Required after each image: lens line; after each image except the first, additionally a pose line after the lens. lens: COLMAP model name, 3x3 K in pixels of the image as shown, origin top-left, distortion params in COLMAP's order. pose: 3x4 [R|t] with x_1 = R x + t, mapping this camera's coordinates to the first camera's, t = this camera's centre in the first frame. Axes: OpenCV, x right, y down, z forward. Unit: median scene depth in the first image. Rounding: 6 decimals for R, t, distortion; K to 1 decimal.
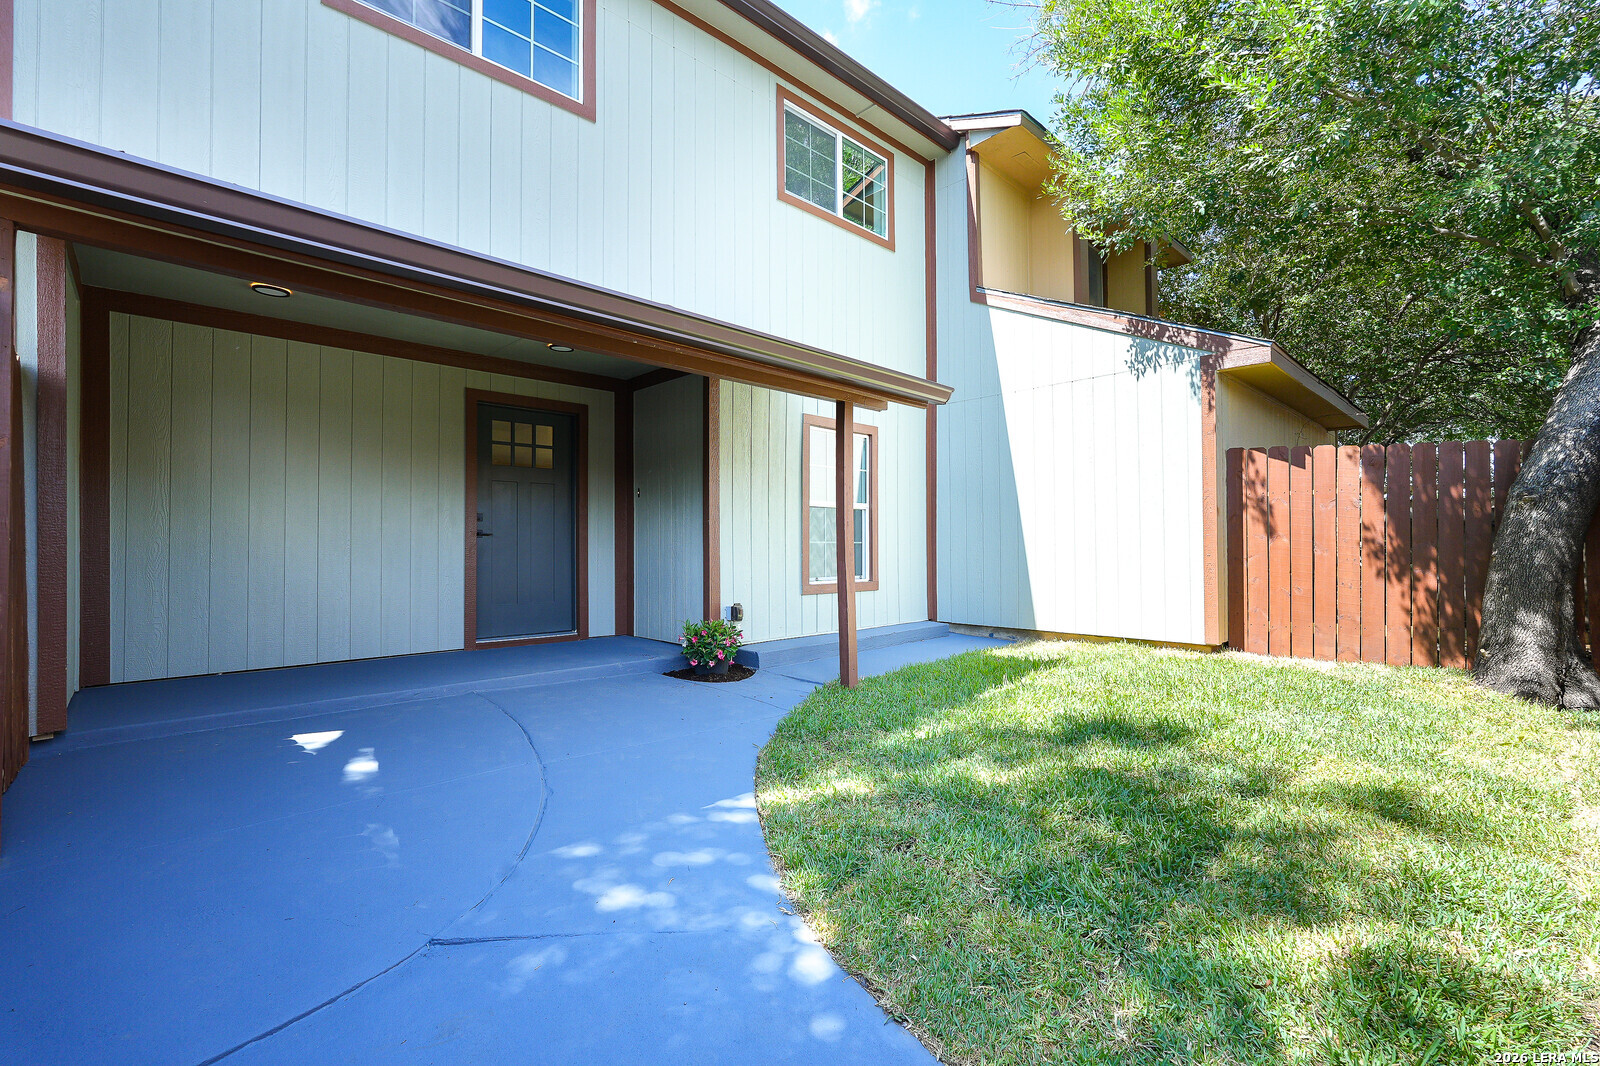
lens RADIAL K [[726.6, 0, 796.1], [0, 726.6, 526.9], [0, 0, 1]] dist [0.000646, 0.000117]
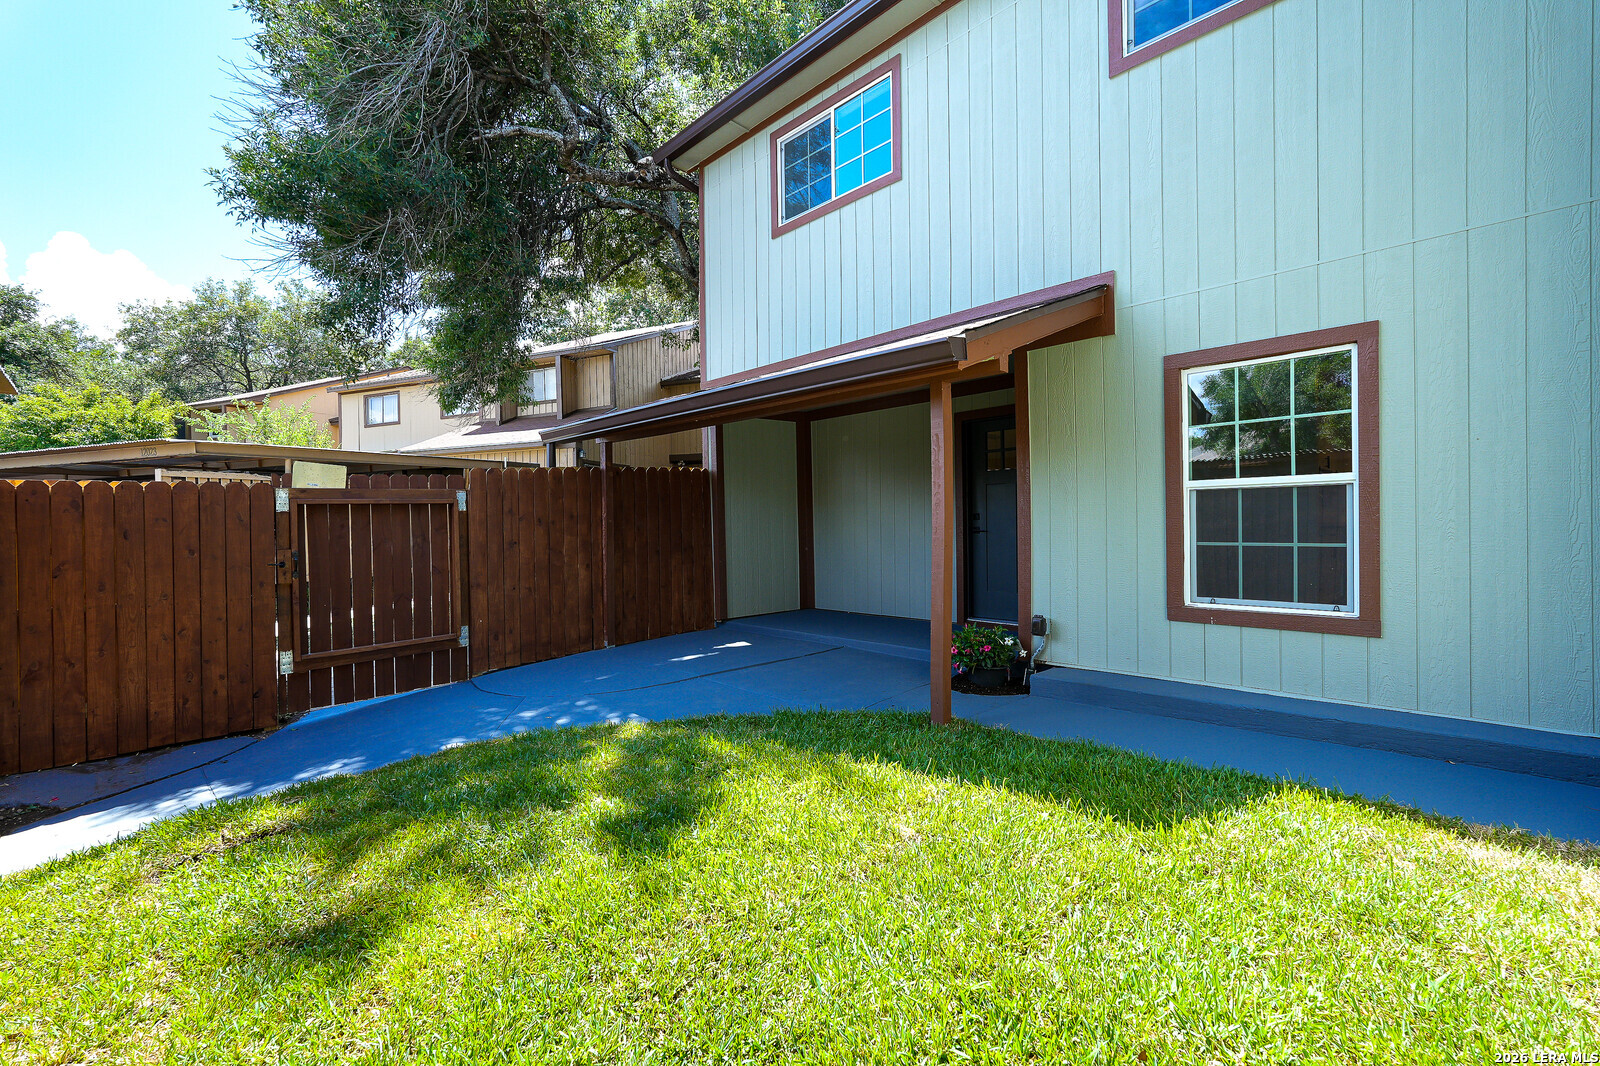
lens RADIAL K [[703.9, 0, 800.0], [0, 703.9, 533.0], [0, 0, 1]] dist [-0.000856, -0.000187]
pose [[-0.011913, 0.004201, -0.999920, 0.976543], [0.031172, 0.999507, 0.003827, -0.002276], [0.999443, -0.031124, -0.012038, 0.963121]]
